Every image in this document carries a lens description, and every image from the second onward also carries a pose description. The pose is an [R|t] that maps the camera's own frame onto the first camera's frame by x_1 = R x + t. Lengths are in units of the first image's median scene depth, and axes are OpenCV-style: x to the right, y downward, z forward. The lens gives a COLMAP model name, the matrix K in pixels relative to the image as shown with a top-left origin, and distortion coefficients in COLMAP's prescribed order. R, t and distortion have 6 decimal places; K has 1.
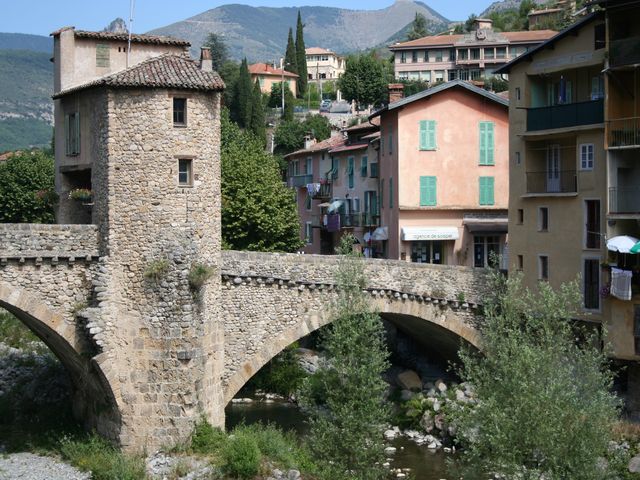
lens RADIAL K [[1439.2, 0, 320.0], [0, 1439.2, 240.0], [0, 0, 1]] dist [0.038181, 0.493913]
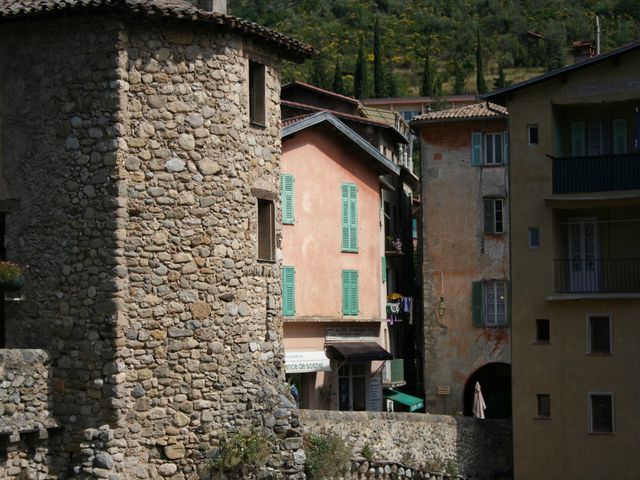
lens RADIAL K [[1439.2, 0, 320.0], [0, 1439.2, 240.0], [0, 0, 1]] dist [0.038181, 0.493913]
pose [[0.788828, 0.037588, 0.613464, -0.347557], [0.016976, 0.996415, -0.082881, -0.006257], [-0.614380, 0.075793, 0.785361, 0.630719]]
